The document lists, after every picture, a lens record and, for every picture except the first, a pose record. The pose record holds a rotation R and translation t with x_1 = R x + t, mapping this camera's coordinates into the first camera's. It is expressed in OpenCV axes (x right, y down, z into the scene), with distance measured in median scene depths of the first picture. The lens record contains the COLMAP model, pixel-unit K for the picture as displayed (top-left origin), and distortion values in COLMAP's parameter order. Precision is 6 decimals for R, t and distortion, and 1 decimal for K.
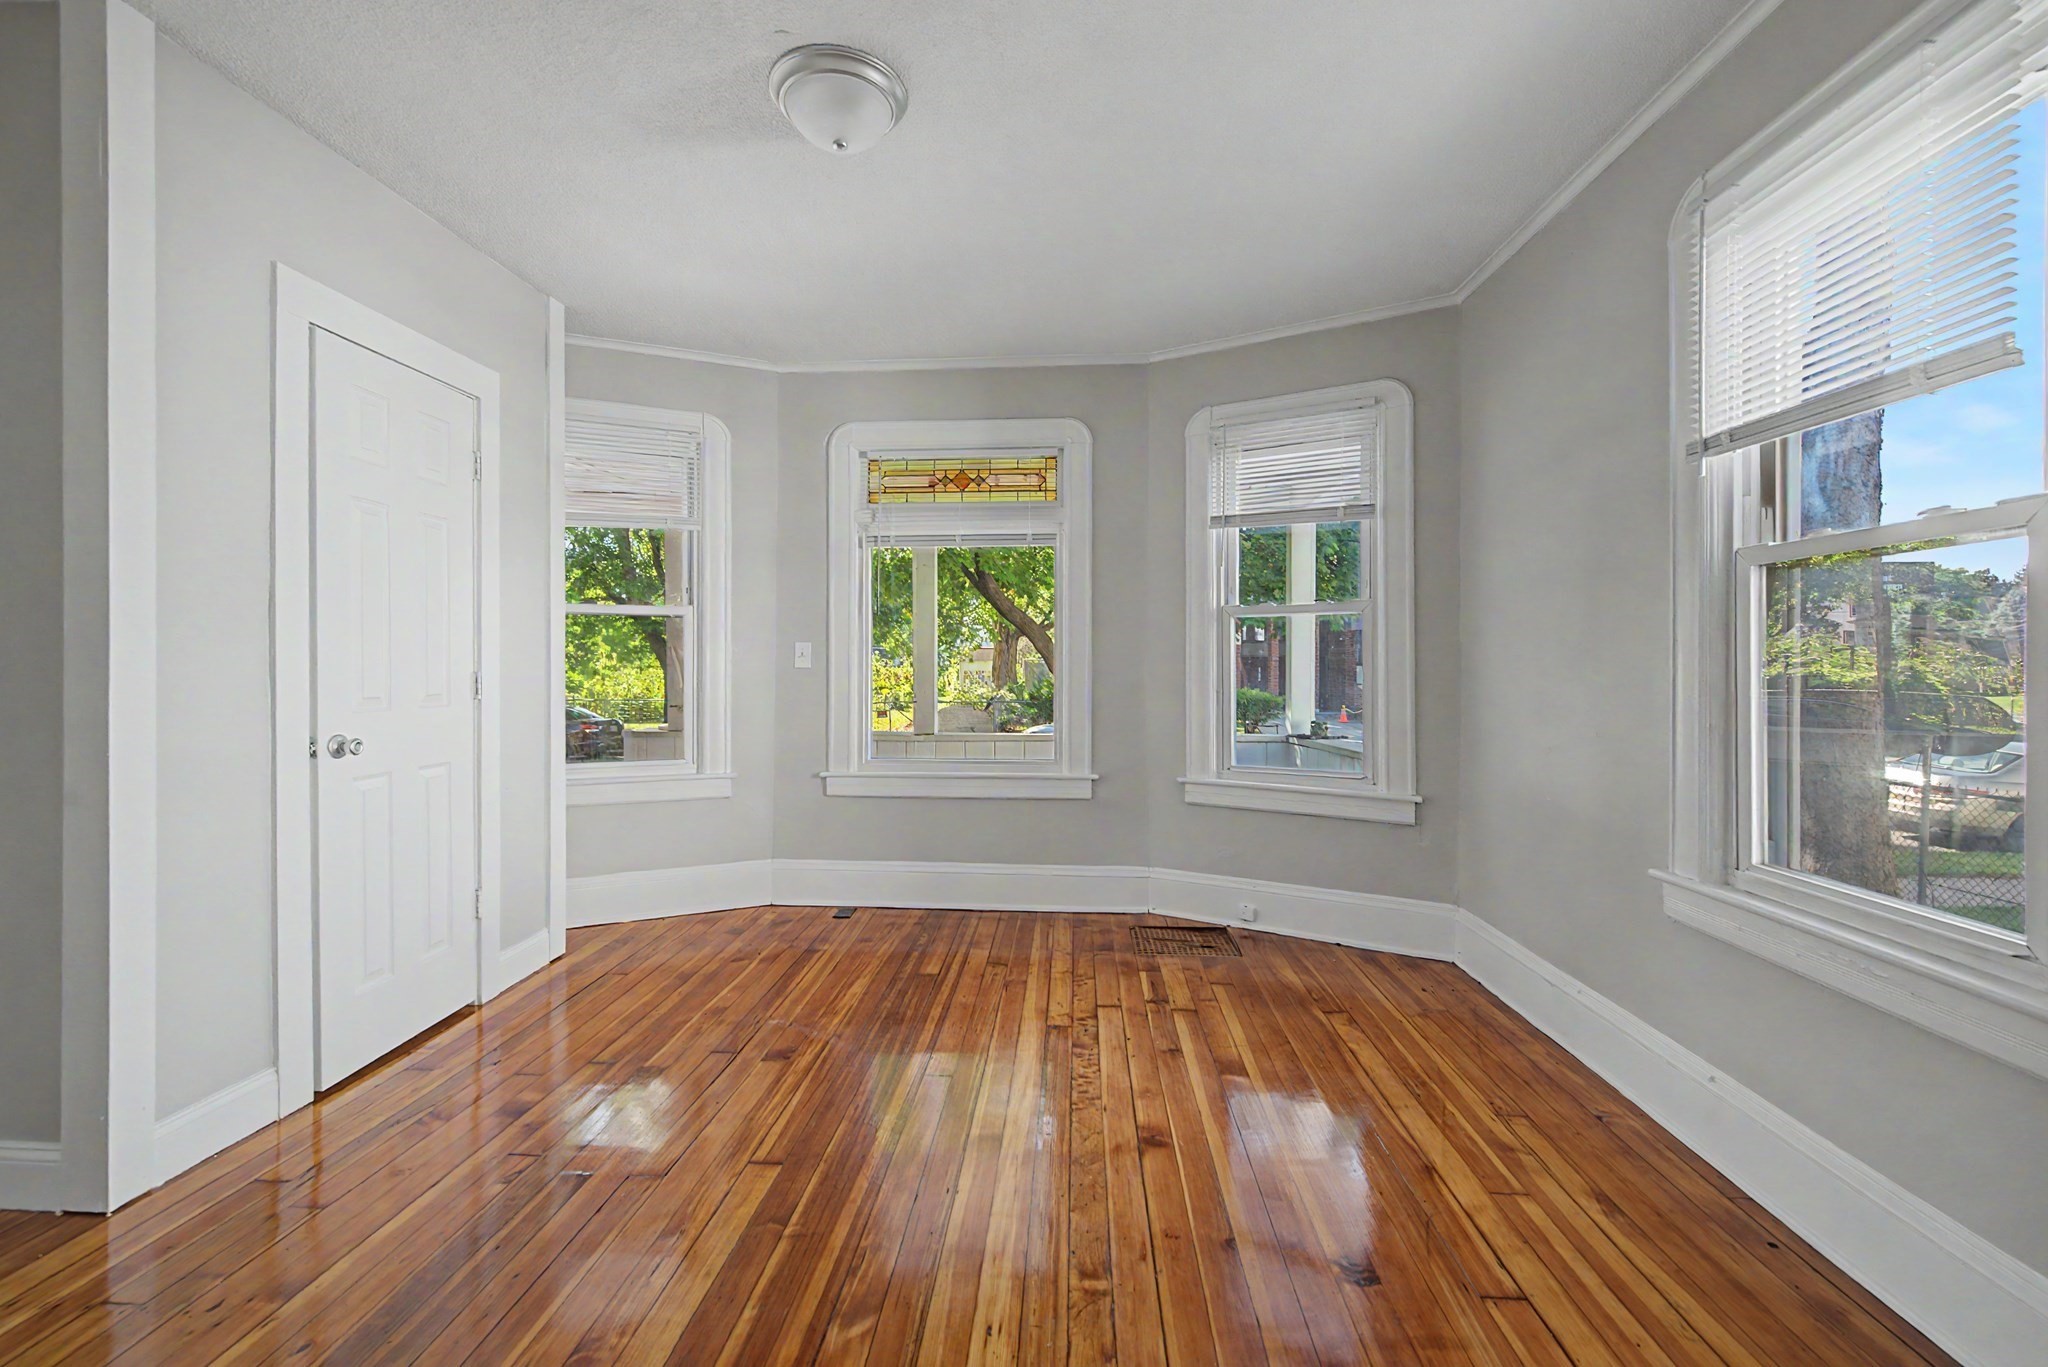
lens RADIAL K [[842.3, 0, 1032.1], [0, 842.3, 664.0], [0, 0, 1]] dist [0.001332, 0.000049]
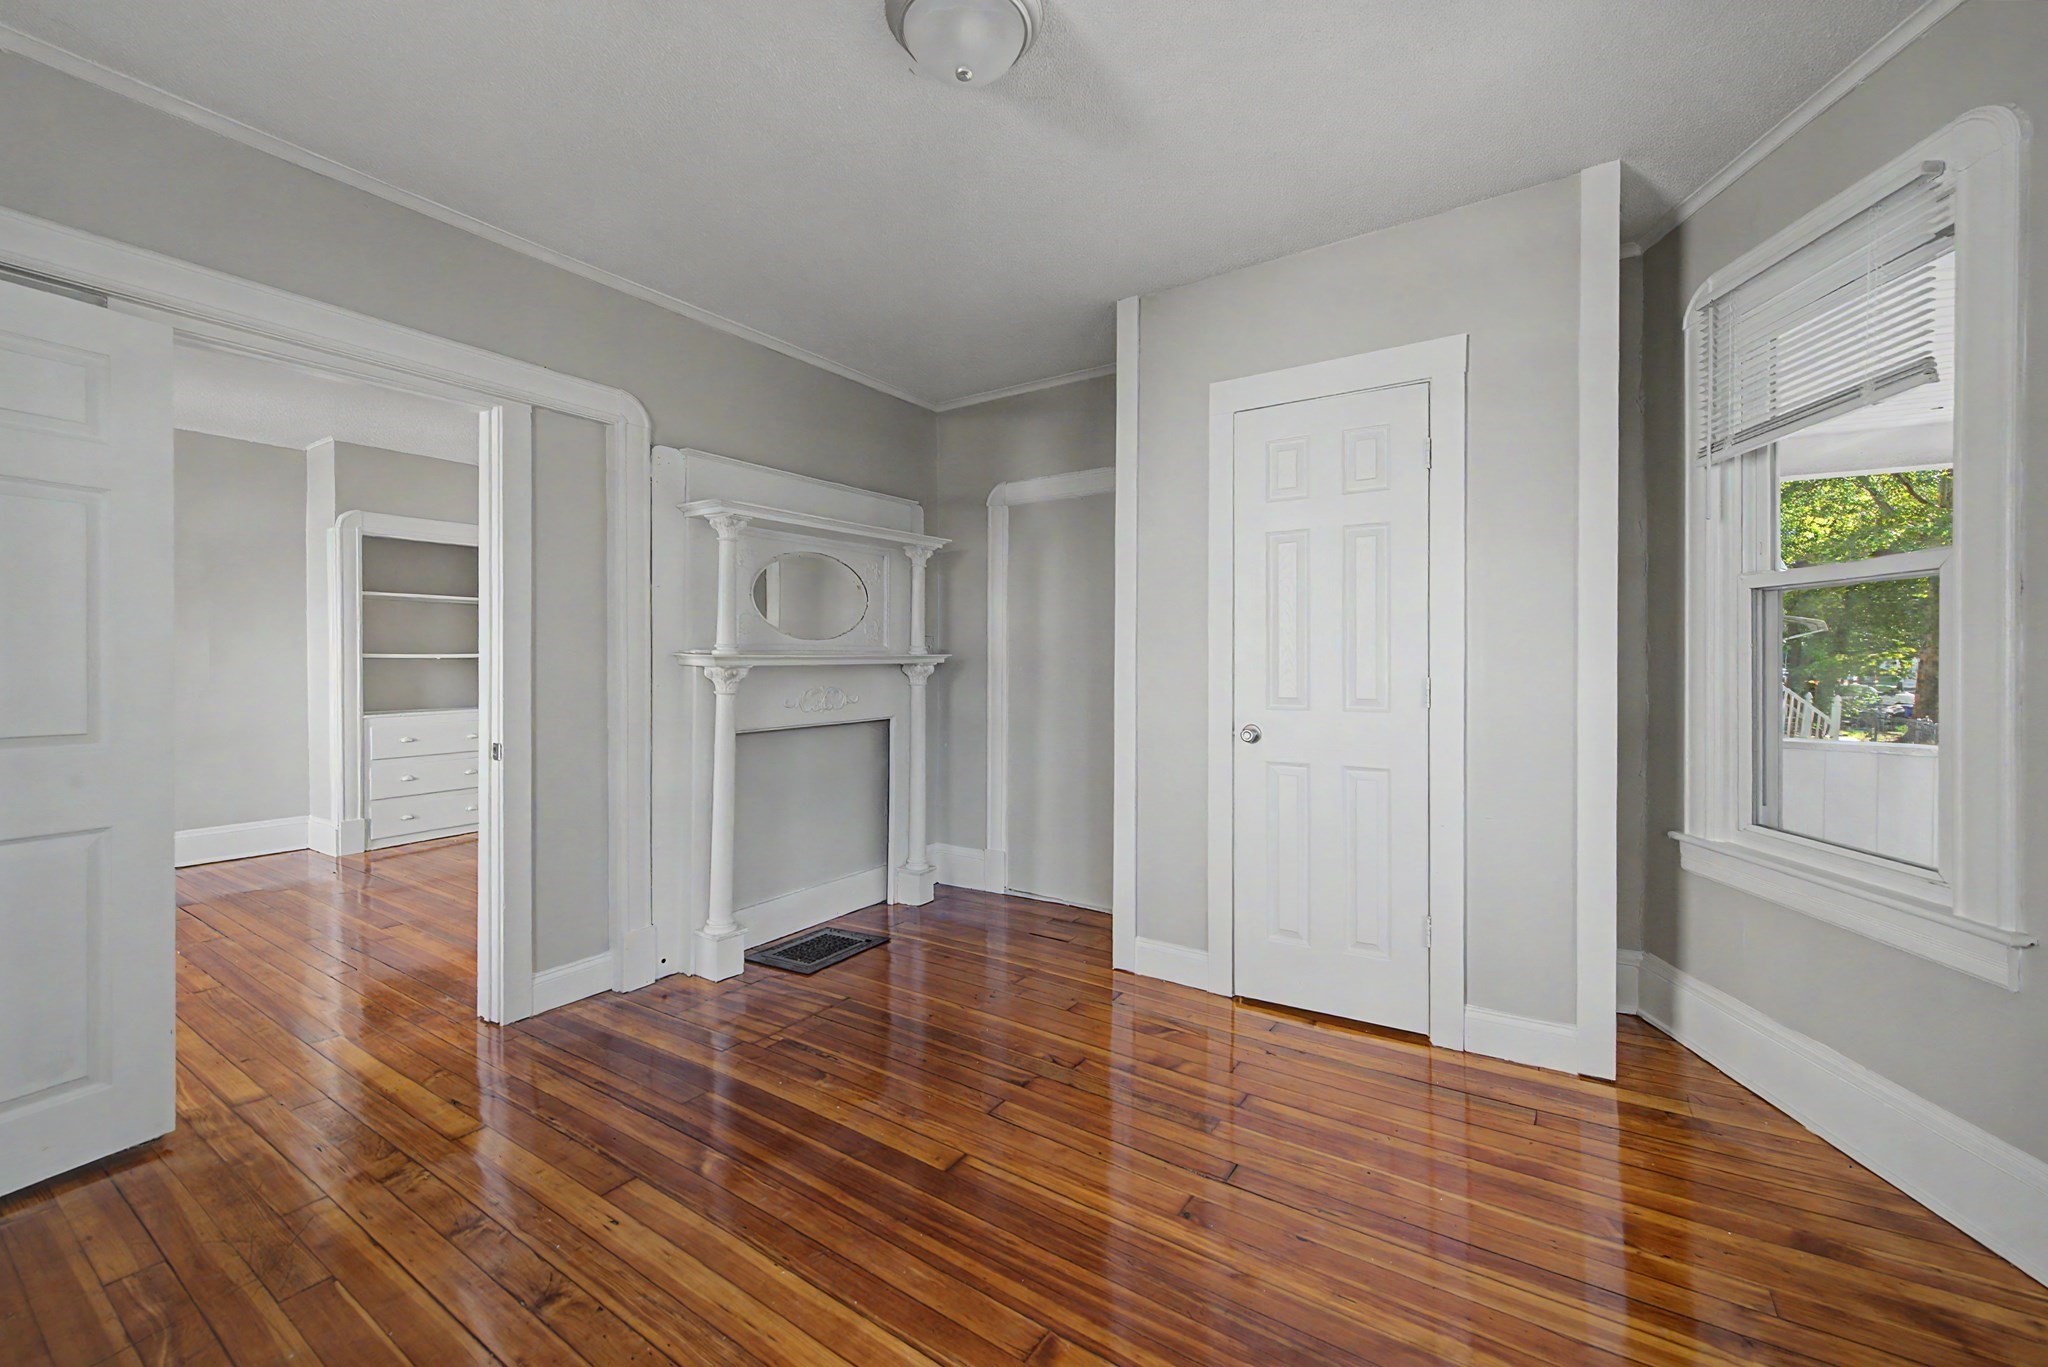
lens RADIAL K [[842.3, 0, 1032.1], [0, 842.3, 664.0], [0, 0, 1]] dist [0.001332, 0.000049]
pose [[-0.517209, -0.000891, -0.855859, 0.458394], [0.002126, 0.999995, -0.002326, -0.007402], [0.855857, -0.003023, -0.517204, 1.445448]]
